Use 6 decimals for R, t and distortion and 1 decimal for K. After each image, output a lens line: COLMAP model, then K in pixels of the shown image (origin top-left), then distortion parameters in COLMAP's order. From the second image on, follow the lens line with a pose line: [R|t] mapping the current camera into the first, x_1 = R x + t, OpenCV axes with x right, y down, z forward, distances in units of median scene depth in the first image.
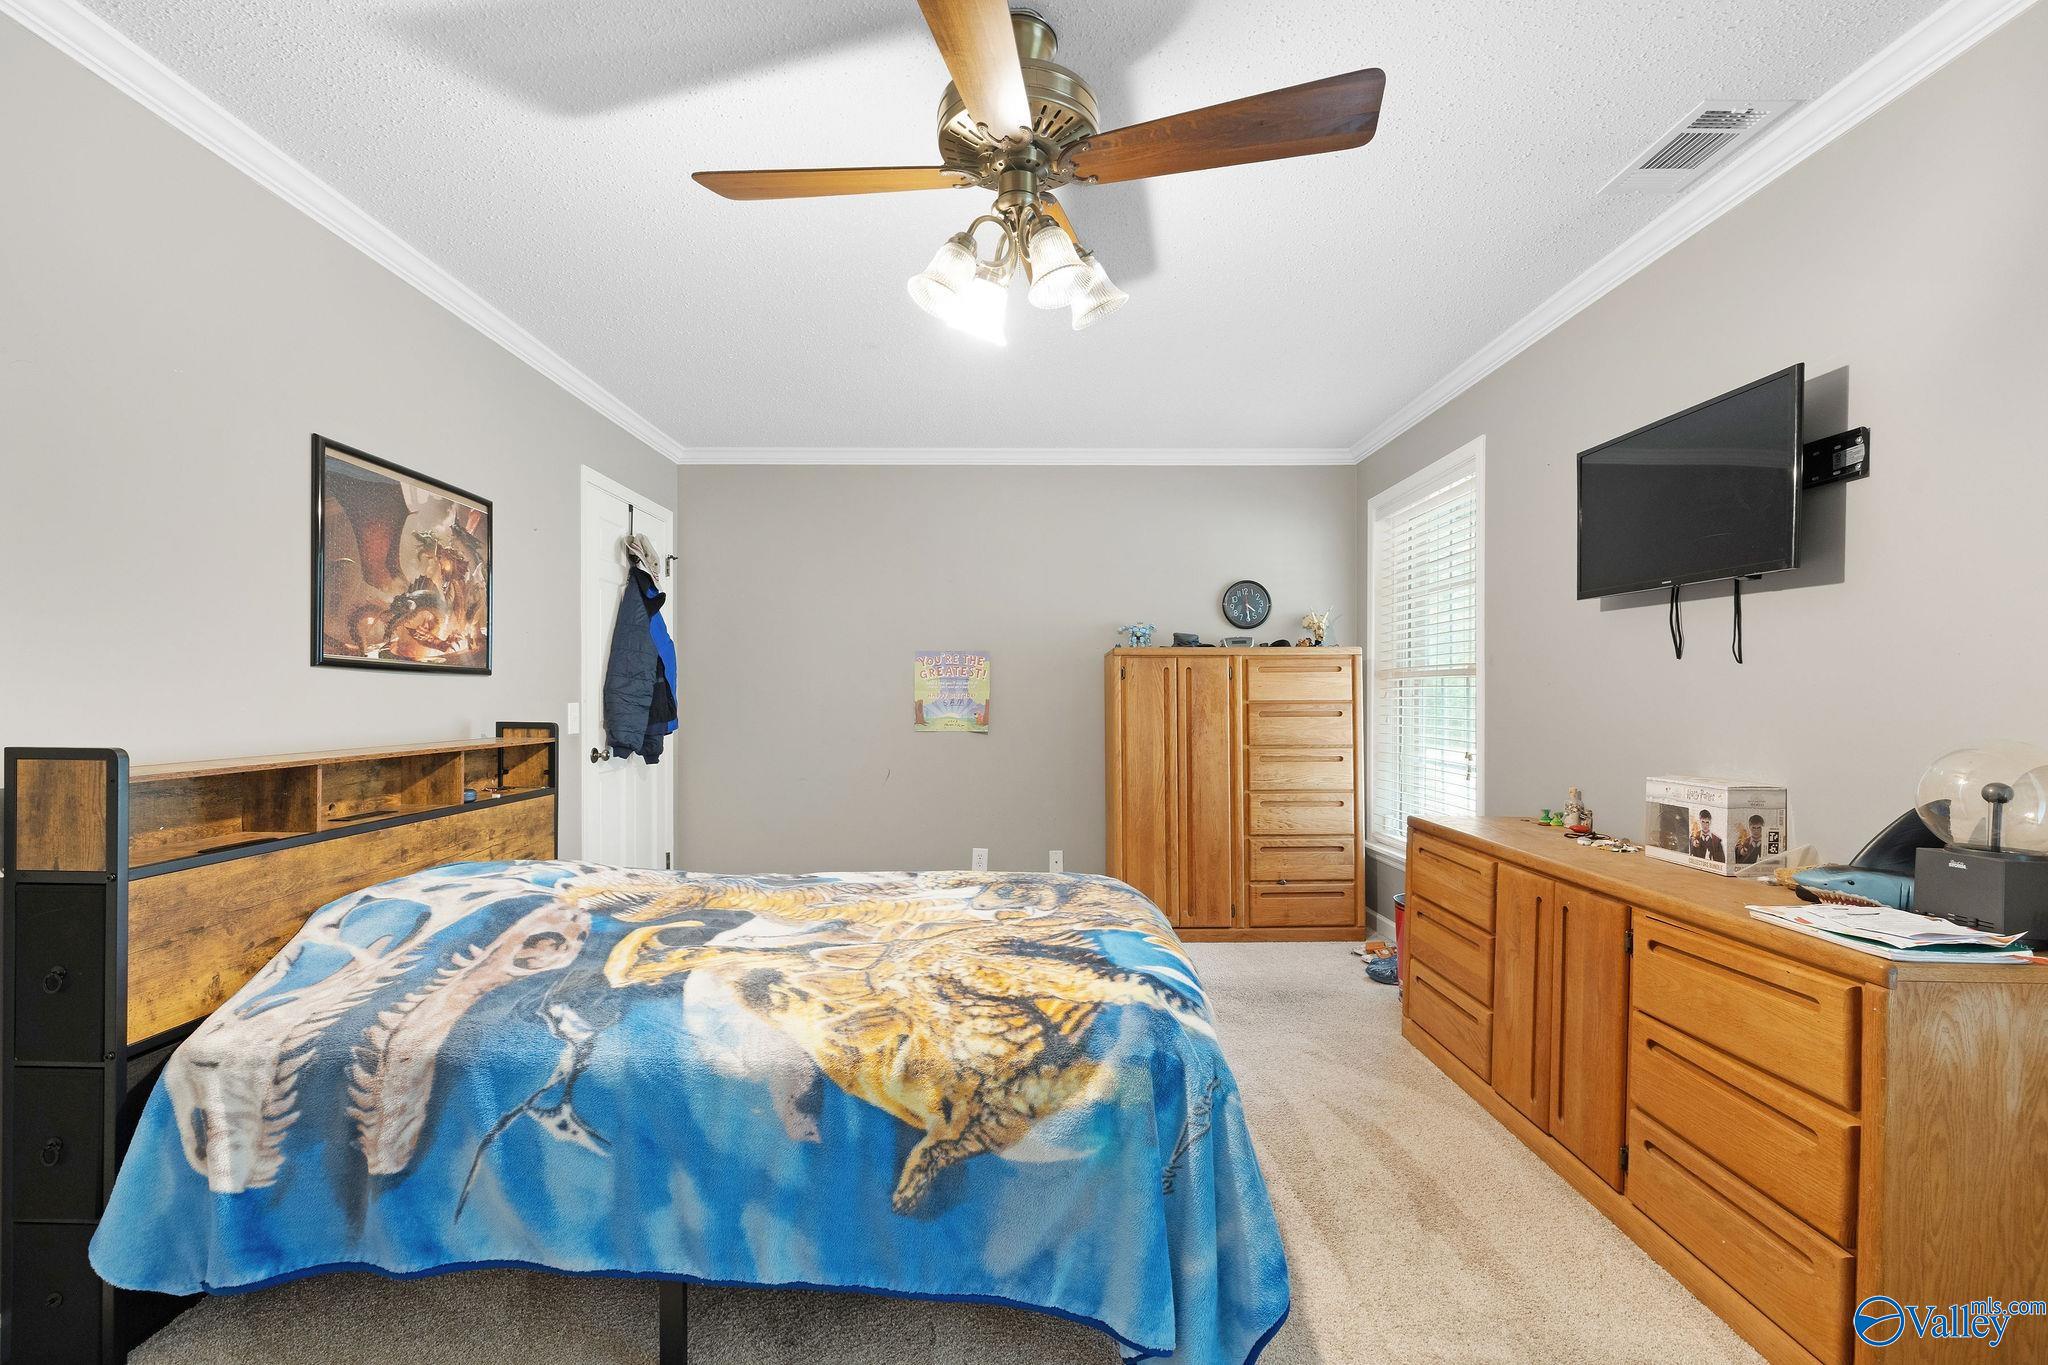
lens RADIAL K [[882.3, 0, 1027.7], [0, 882.3, 699.8], [0, 0, 1]] dist [0.000961, 0.000332]
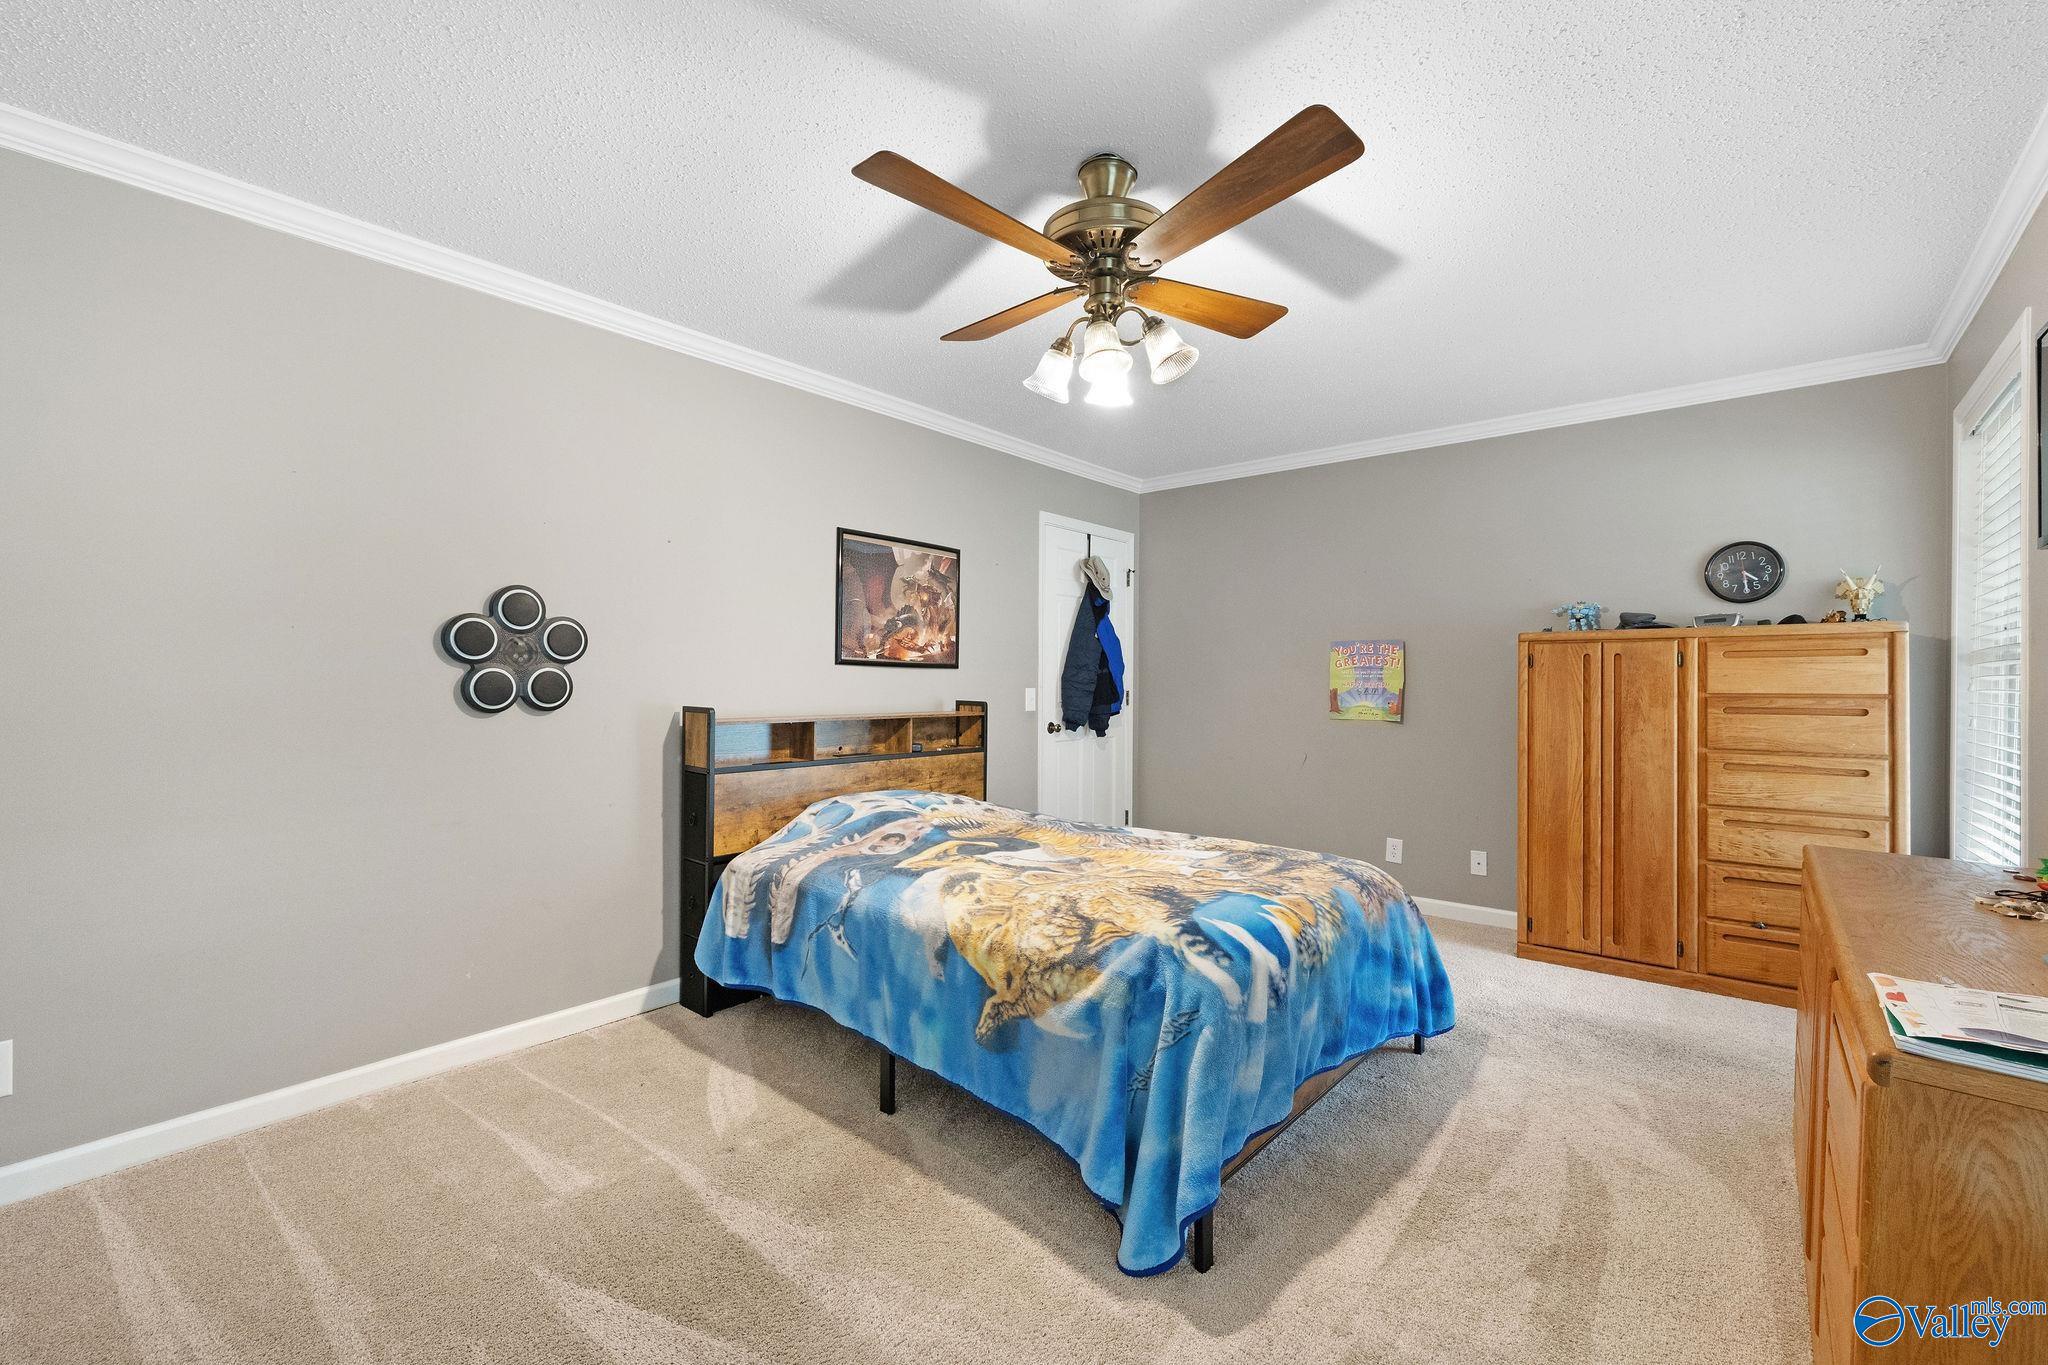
lens RADIAL K [[867.7, 0, 1028.1], [0, 867.7, 679.1], [0, 0, 1]] dist [0.000481, 0.000061]
pose [[0.757227, 0.002703, -0.653146, 0.550114], [-0.008634, 0.999945, -0.005873, -0.003355], [0.653095, 0.010087, 0.757209, -0.018055]]
